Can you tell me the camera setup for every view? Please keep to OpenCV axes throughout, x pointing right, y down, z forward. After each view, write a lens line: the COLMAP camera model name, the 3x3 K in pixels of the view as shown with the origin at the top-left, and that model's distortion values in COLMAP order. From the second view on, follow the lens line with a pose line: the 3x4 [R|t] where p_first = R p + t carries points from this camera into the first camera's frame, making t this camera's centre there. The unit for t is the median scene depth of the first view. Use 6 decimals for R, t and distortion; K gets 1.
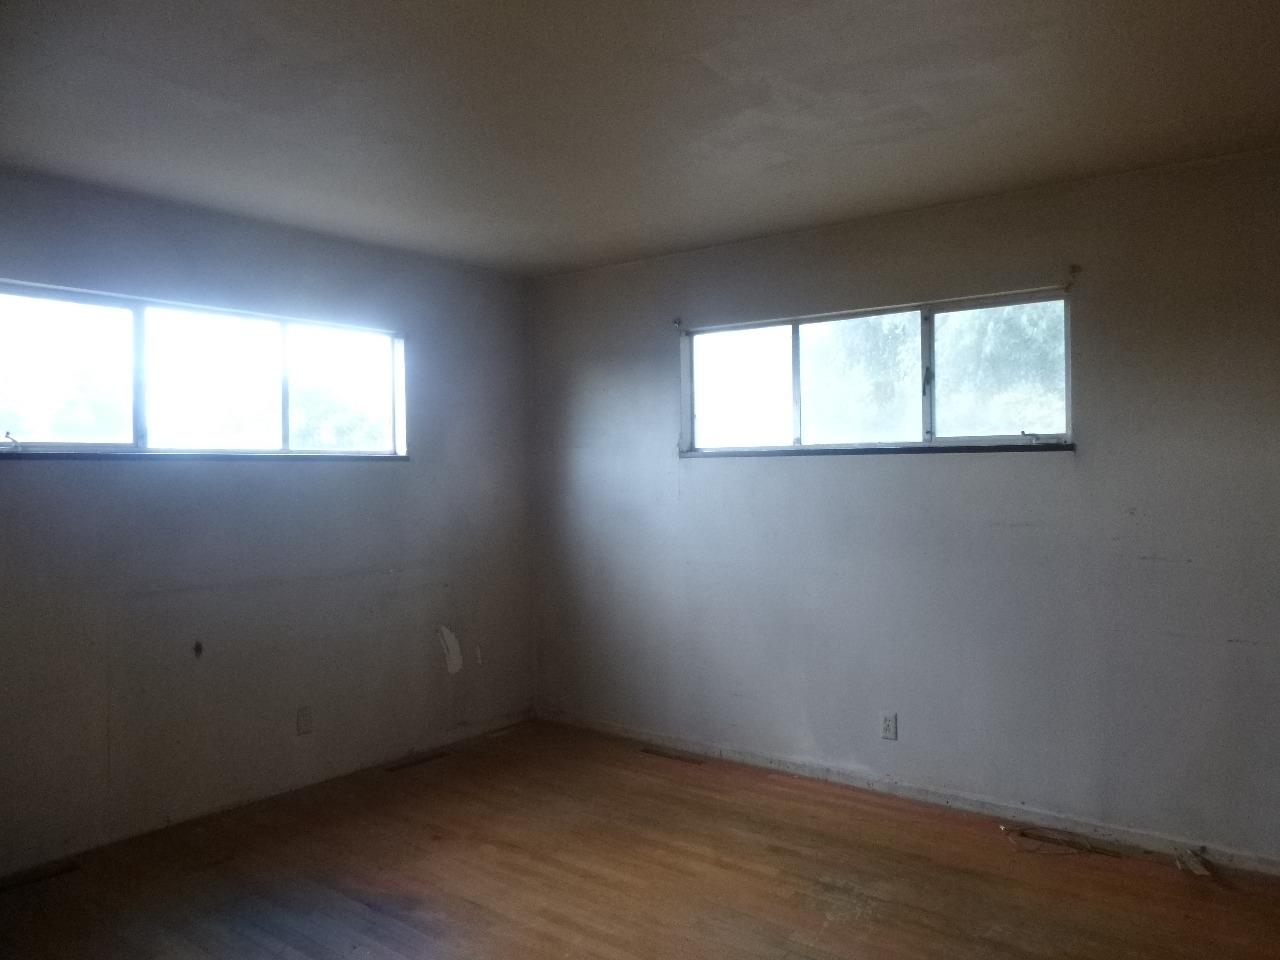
lens RADIAL K [[919.0, 0, 638.3], [0, 919.0, 496.3], [0, 0, 1]] dist [-0.042450, 0.004600]
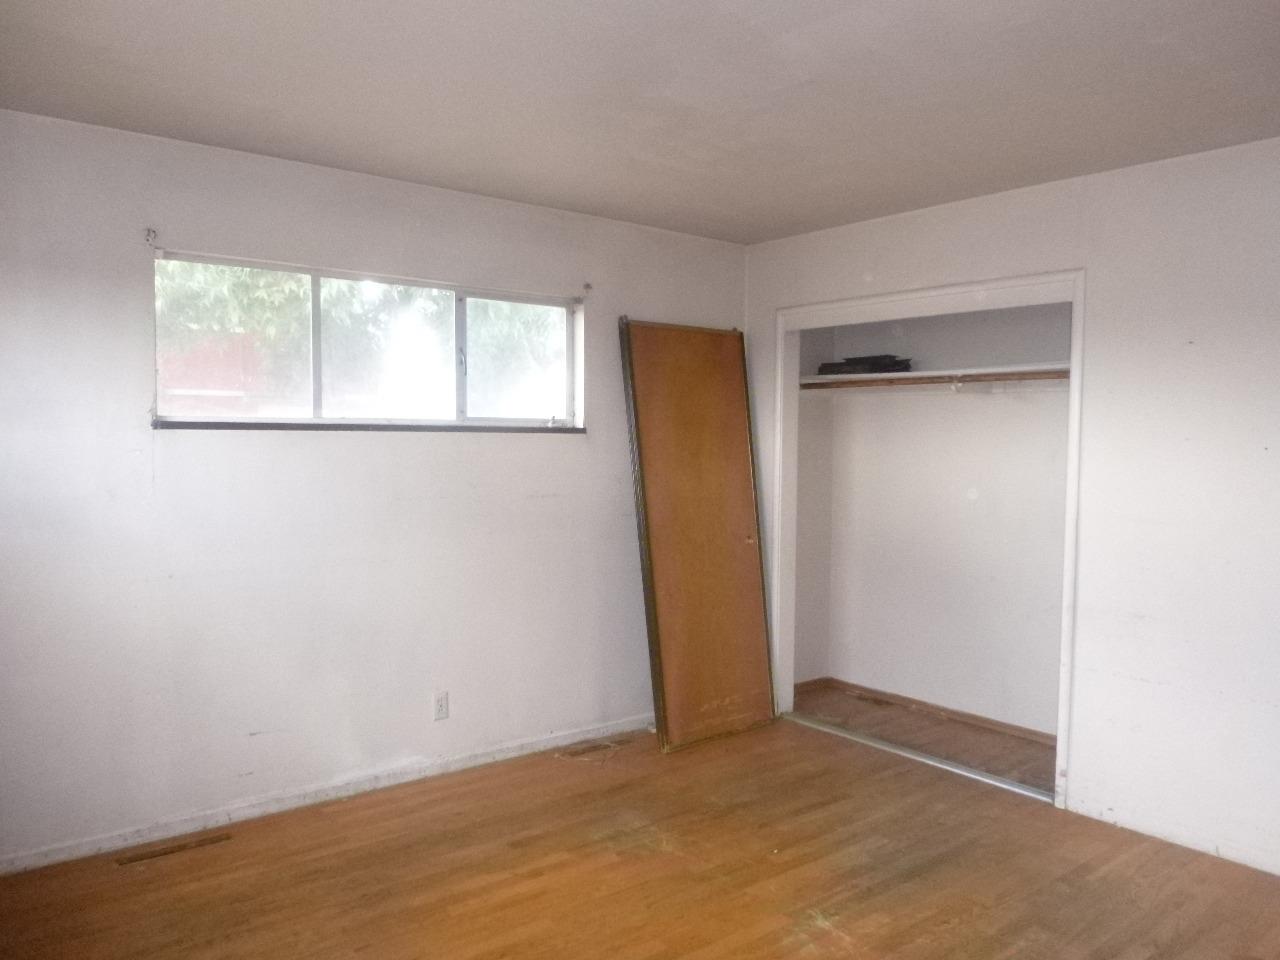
lens RADIAL K [[919.0, 0, 638.3], [0, 919.0, 496.3], [0, 0, 1]] dist [-0.042450, 0.004600]
pose [[0.242859, -0.048314, 0.968858, -0.641522], [0.021992, 0.998776, 0.044293, -0.016461], [-0.969812, 0.010550, 0.243624, 0.560020]]
